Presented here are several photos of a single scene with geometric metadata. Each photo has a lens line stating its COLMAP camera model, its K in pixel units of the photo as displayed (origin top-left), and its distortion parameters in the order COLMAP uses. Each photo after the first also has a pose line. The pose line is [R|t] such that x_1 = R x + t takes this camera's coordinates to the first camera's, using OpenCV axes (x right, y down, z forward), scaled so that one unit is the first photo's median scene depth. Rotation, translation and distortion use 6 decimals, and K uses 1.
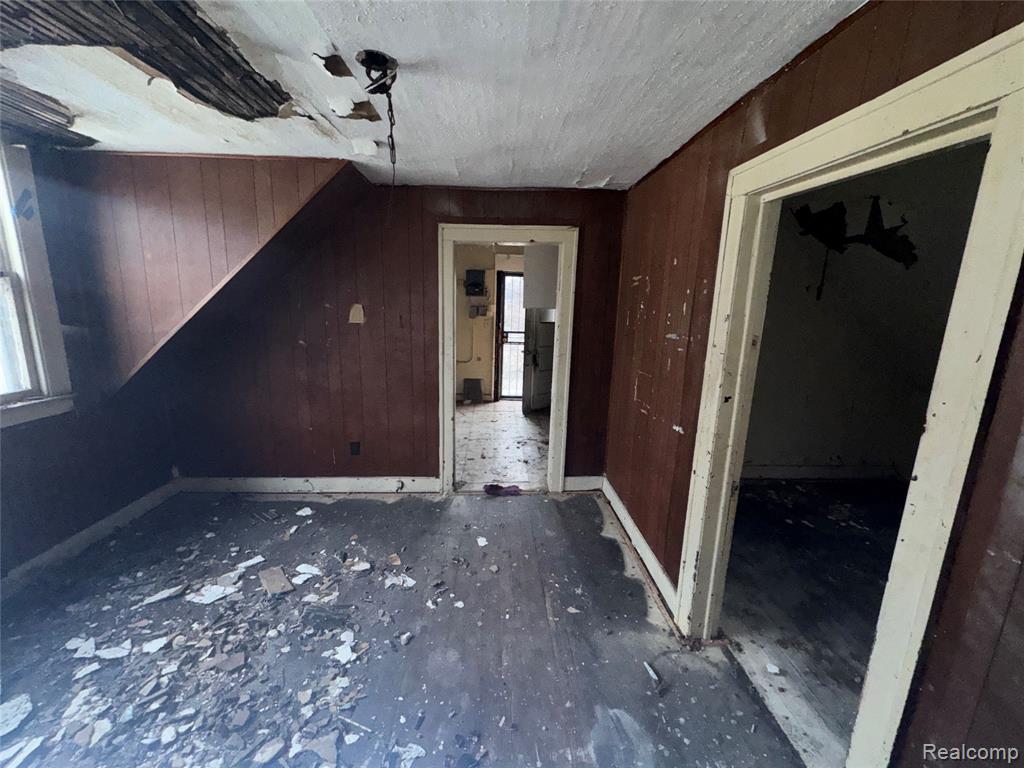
lens RADIAL K [[405.5, 0, 511.6], [0, 405.5, 383.1], [0, 0, 1]] dist [-0.005030, 0.000534]
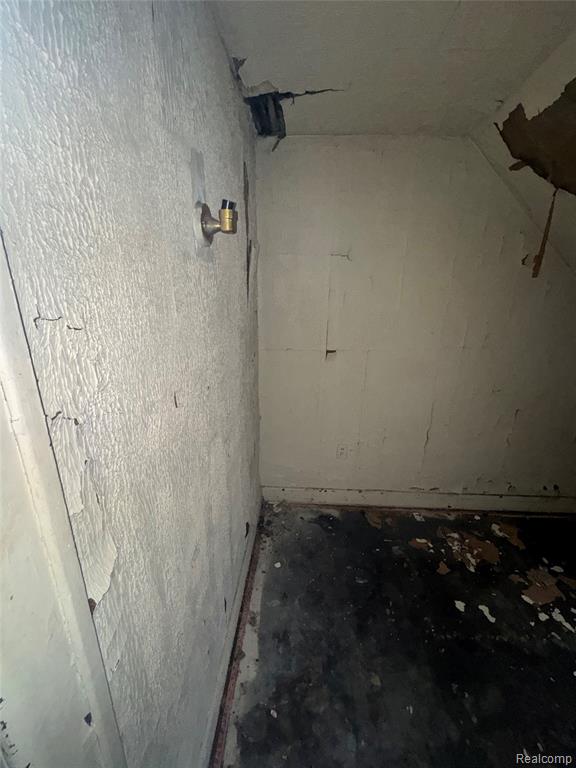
lens RADIAL K [[304.2, 0, 289.2], [0, 304.2, 384.6], [0, 0, 1]] dist [-0.005030, 0.000534]
pose [[0.996014, 0.014444, -0.088022, 0.438209], [-0.006399, 0.995830, 0.091006, -0.079578], [0.088969, -0.090080, 0.991953, 0.497027]]
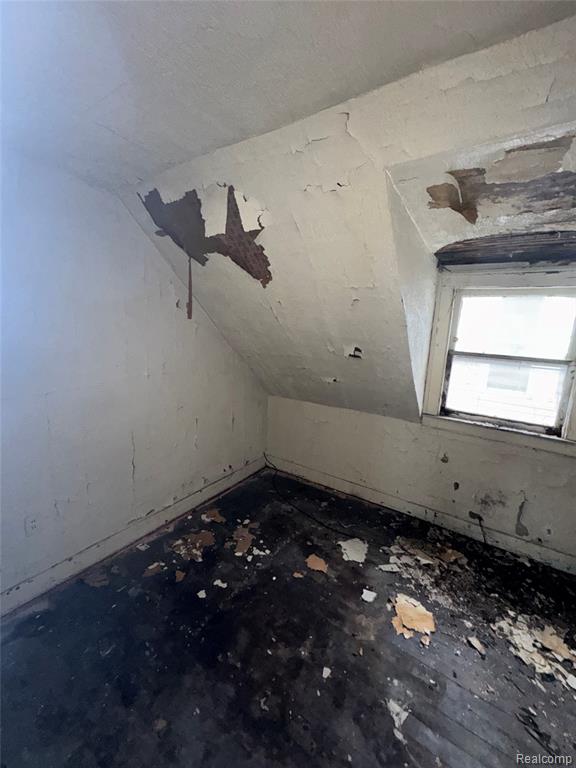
lens RADIAL K [[304.2, 0, 291.0], [0, 304.2, 384.7], [0, 0, 1]] dist [-0.005030, 0.000534]
pose [[0.586159, -0.145115, 0.797094, 0.371324], [0.130707, 0.987879, 0.083730, -0.098013], [-0.799583, 0.055107, 0.598021, 0.476546]]
